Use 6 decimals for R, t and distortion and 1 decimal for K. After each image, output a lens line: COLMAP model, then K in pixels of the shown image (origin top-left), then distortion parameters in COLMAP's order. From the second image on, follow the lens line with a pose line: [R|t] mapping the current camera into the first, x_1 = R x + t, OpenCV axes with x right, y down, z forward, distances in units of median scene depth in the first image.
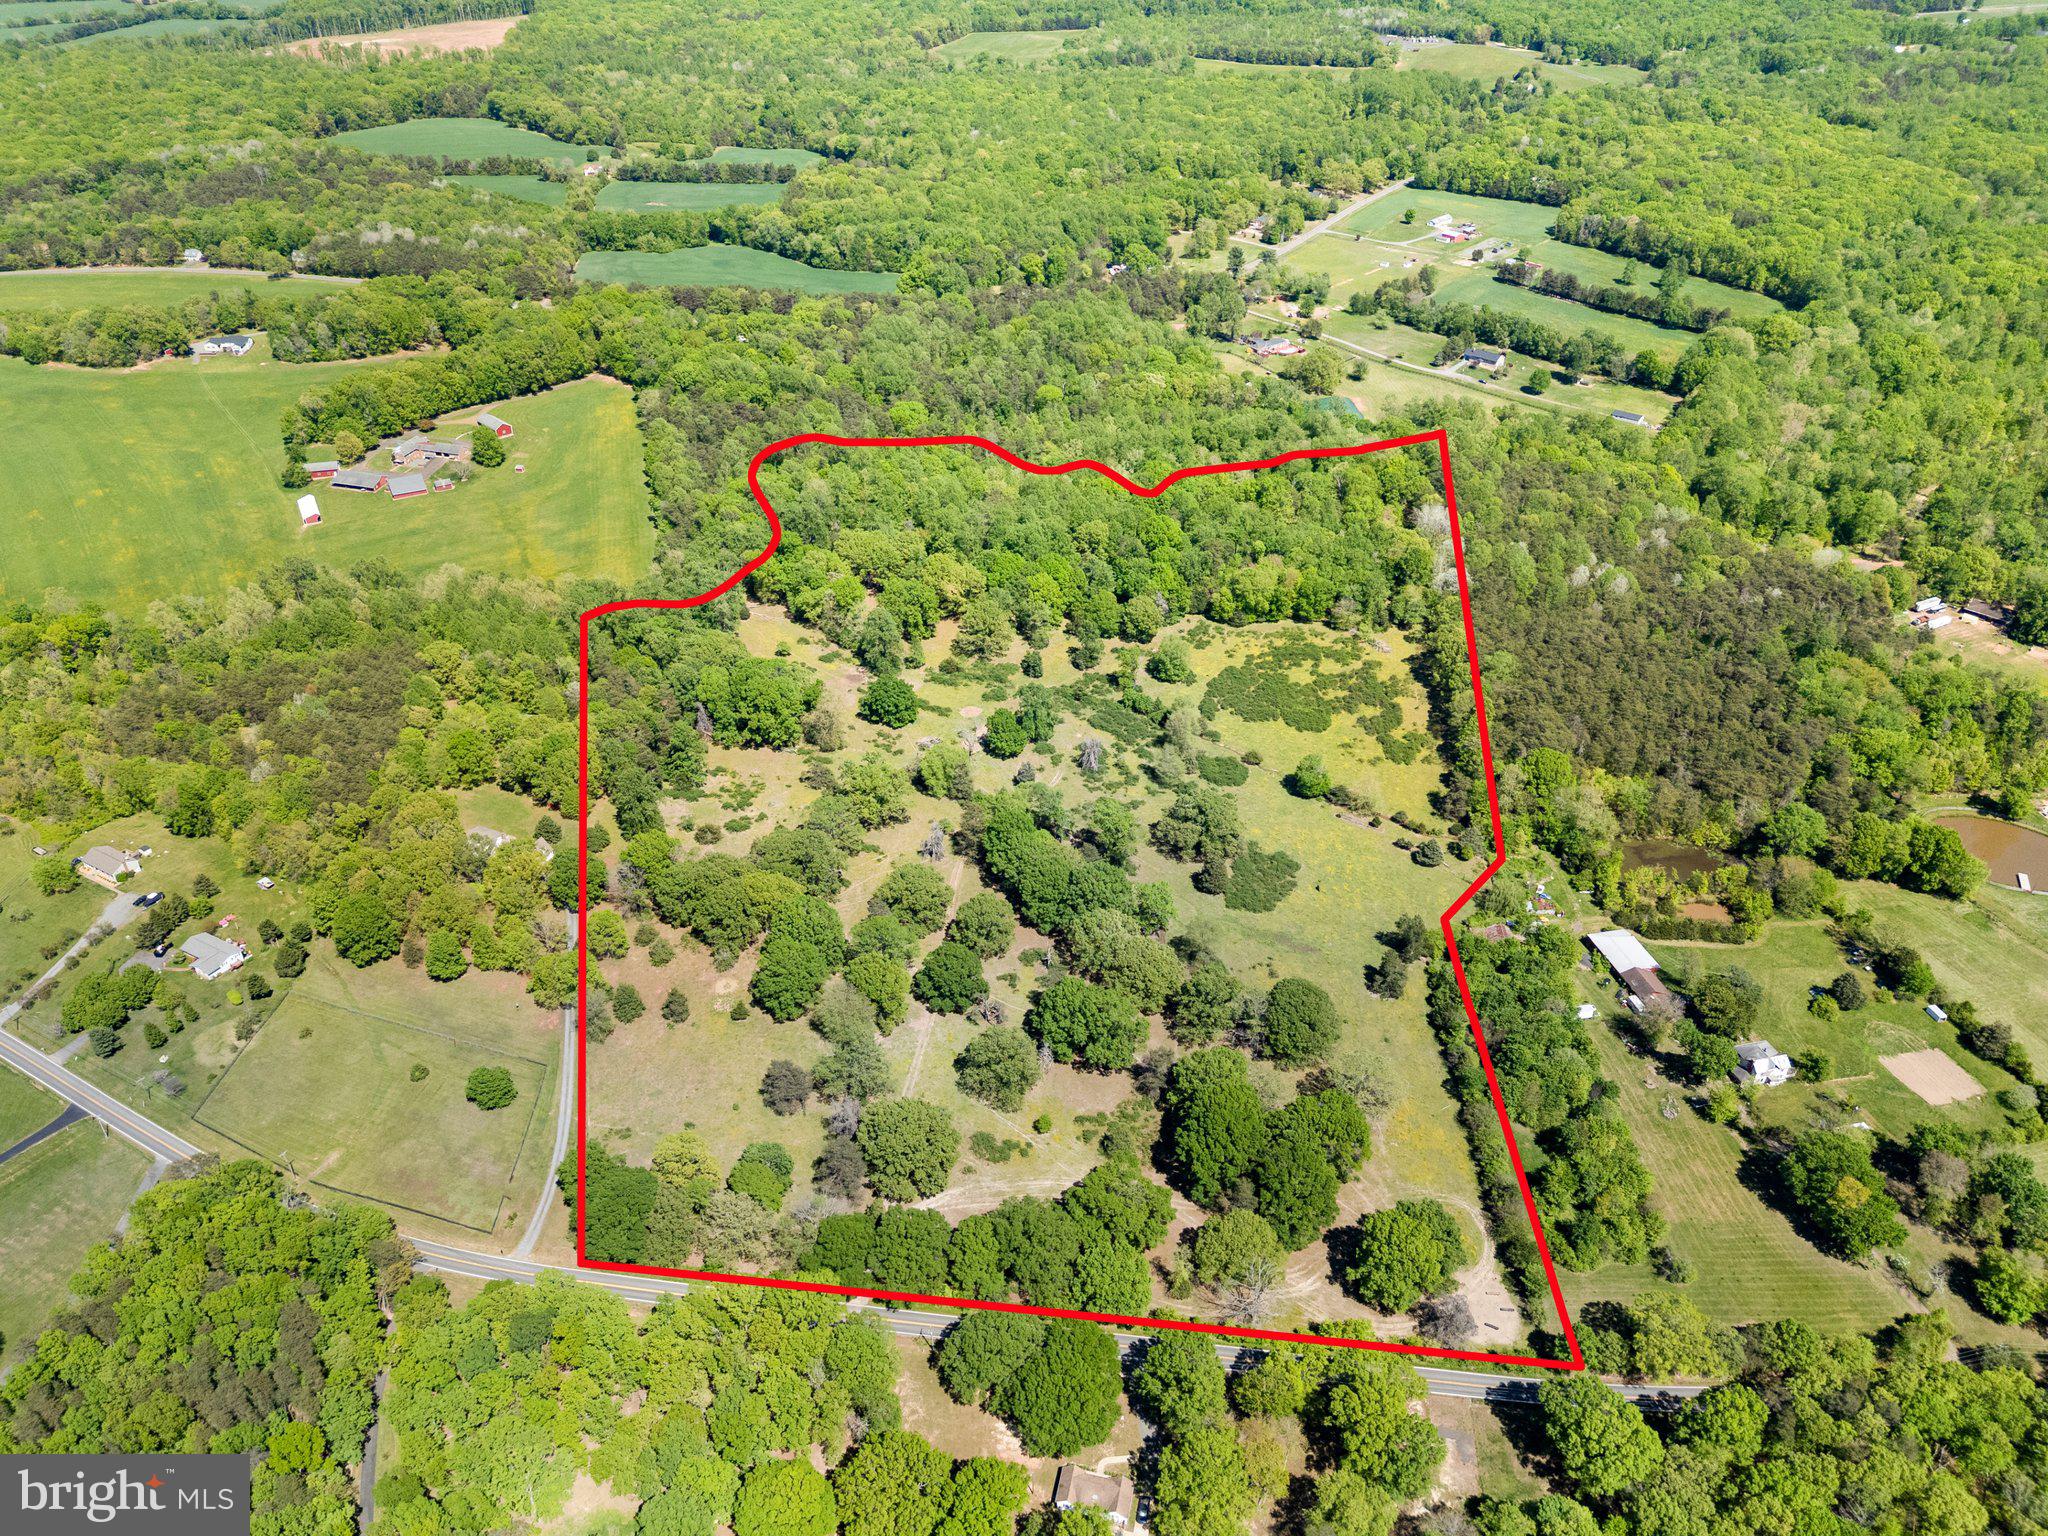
lens RADIAL K [[1477.6, 0, 1026.2], [0, 1477.6, 795.7], [0, 0, 1]] dist [0.075710, -0.075222]
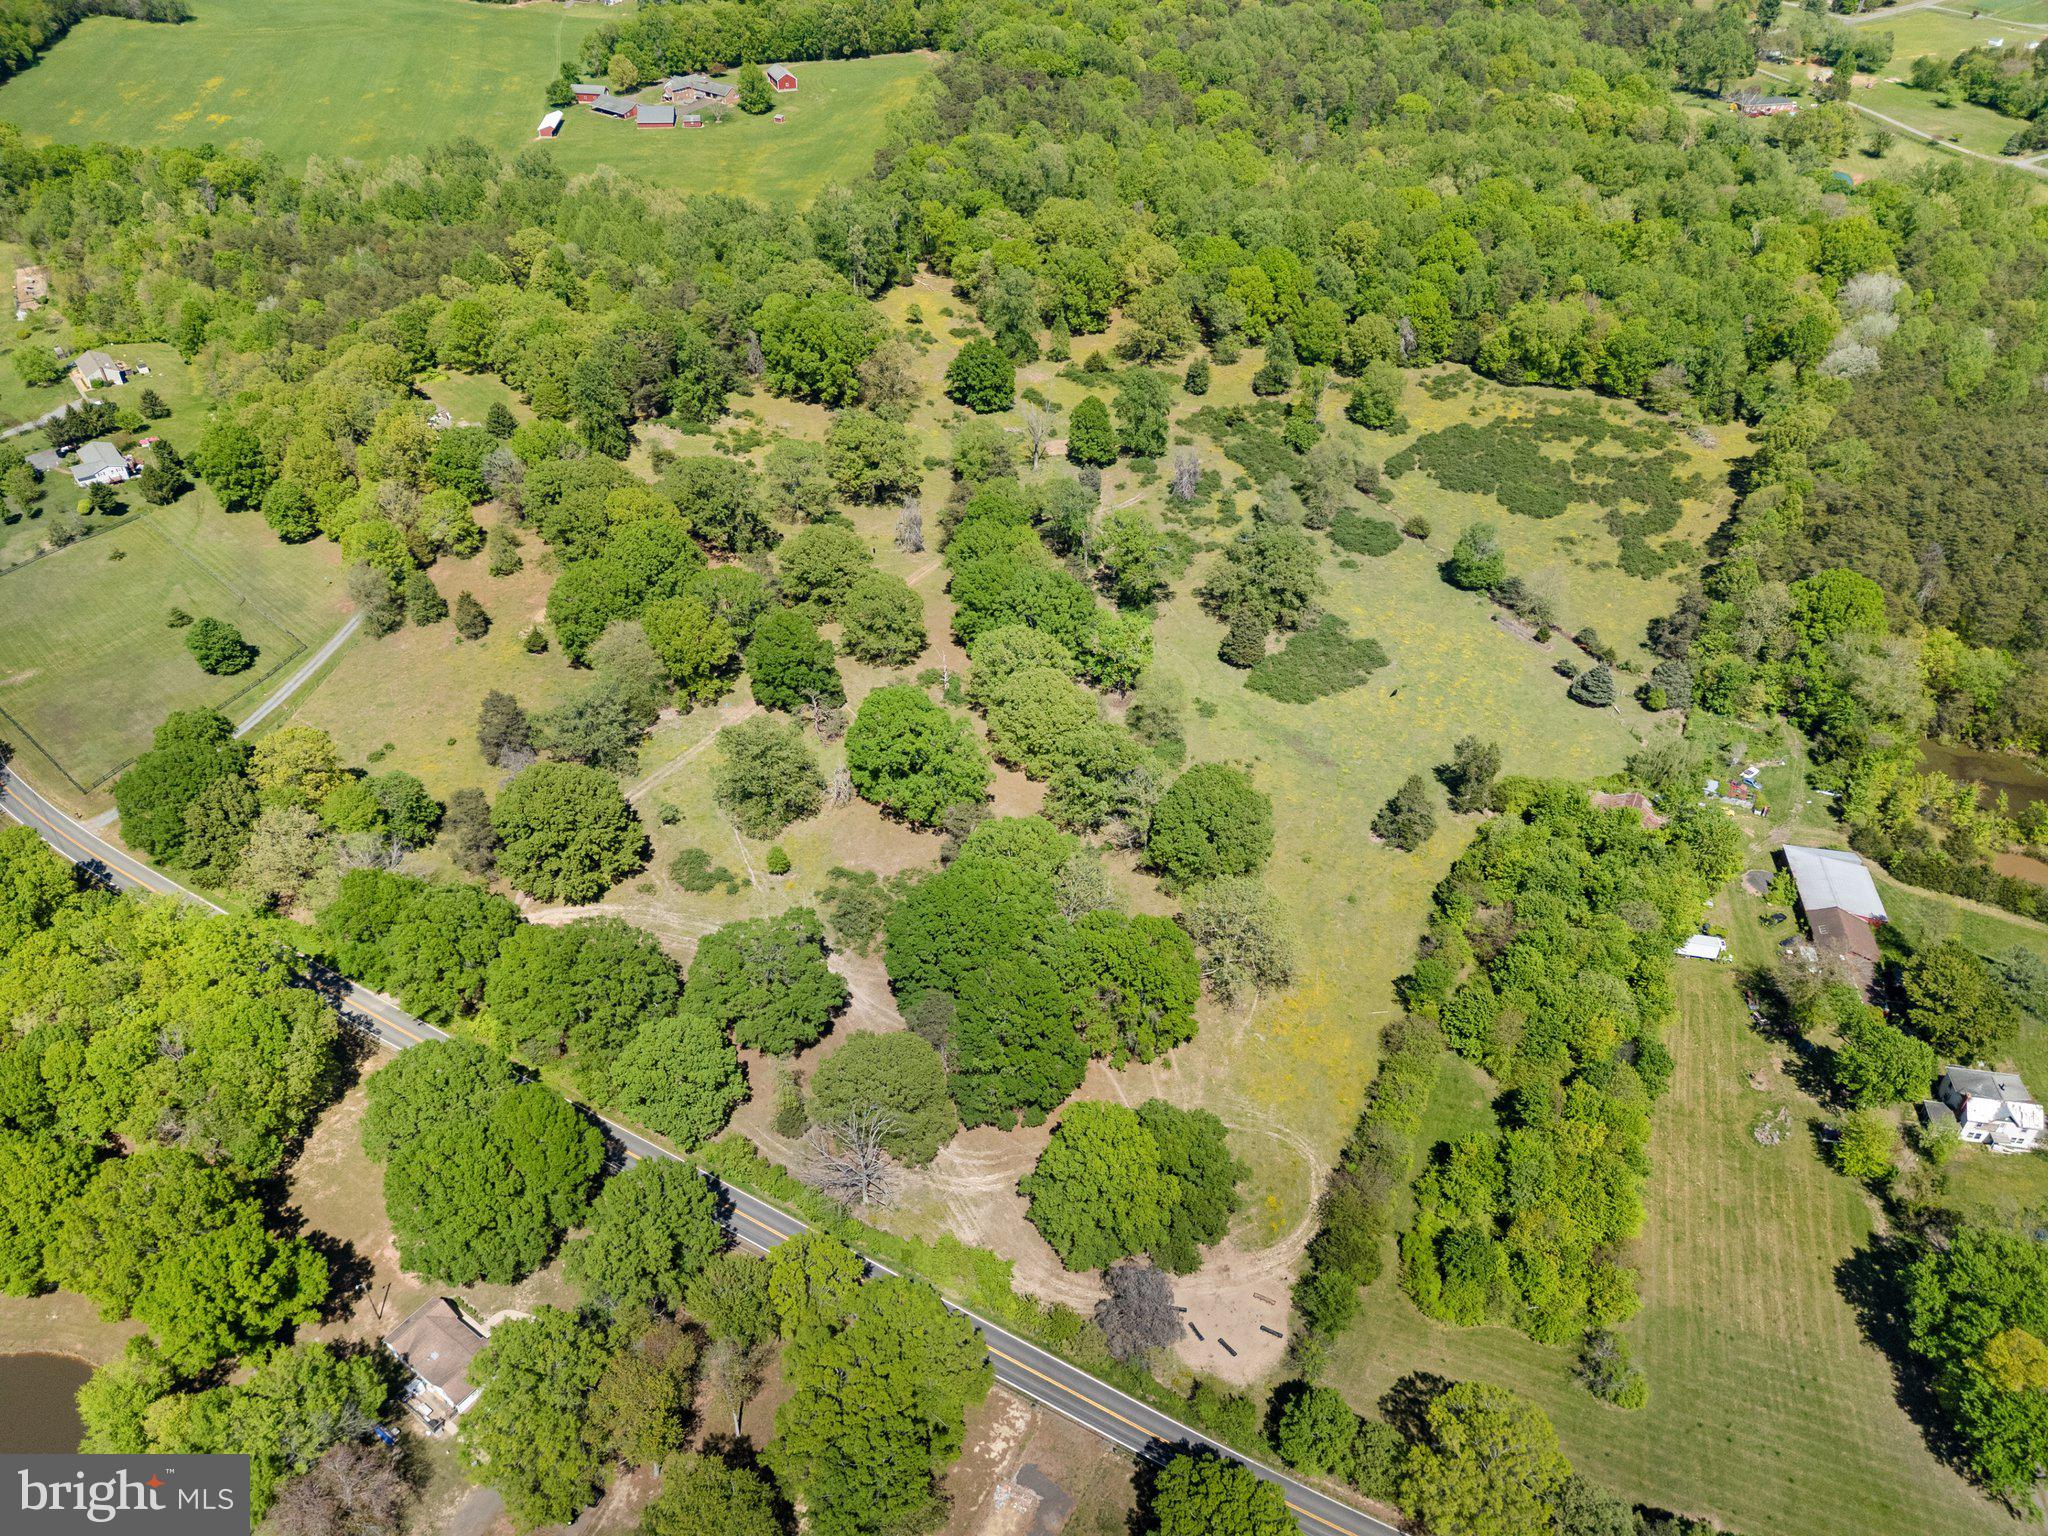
lens RADIAL K [[1504.6, 0, 1024.0], [0, 1504.6, 768.0], [0, 0, 1]] dist [0.068070, -0.065496]
pose [[0.919552, 0.241083, -0.310326, 0.225726], [-0.228138, 0.970504, 0.077940, 0.068991], [0.319963, -0.000873, 0.947430, 0.261326]]
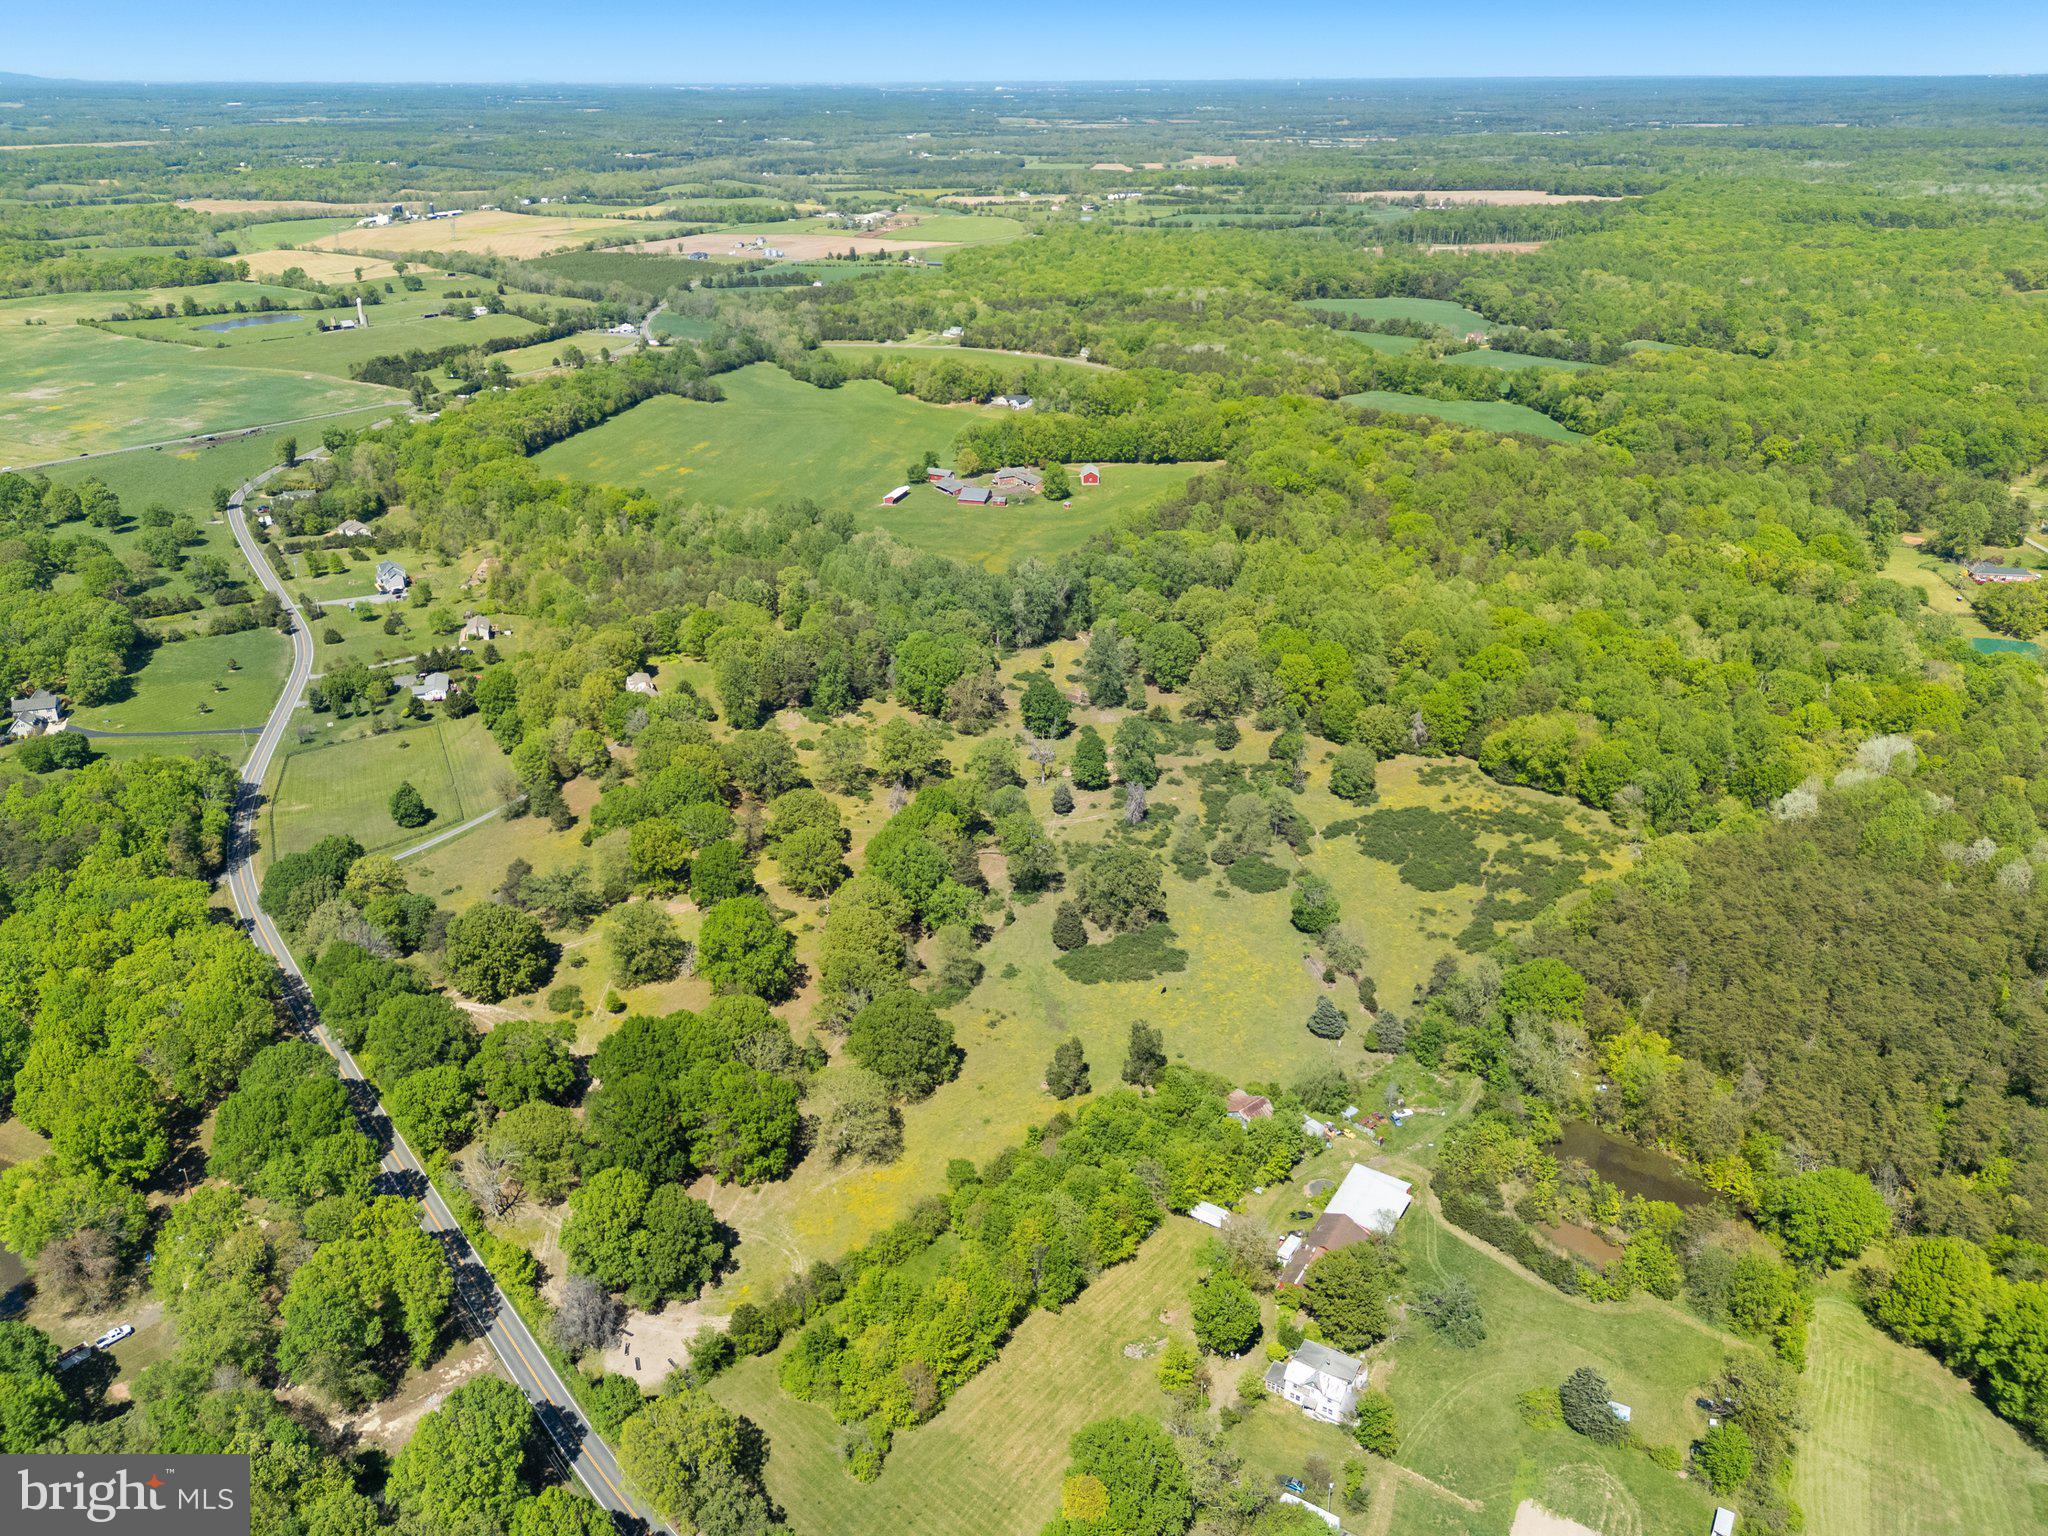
lens RADIAL K [[1507.9, 0, 1010.1], [0, 1507.9, 763.5], [0, 0, 1]] dist [0.071295, -0.069724]
pose [[0.706836, 0.286778, -0.646639, 0.541911], [-0.399392, 0.916282, -0.030210, 0.006306], [0.583840, 0.279616, 0.762198, 0.253803]]
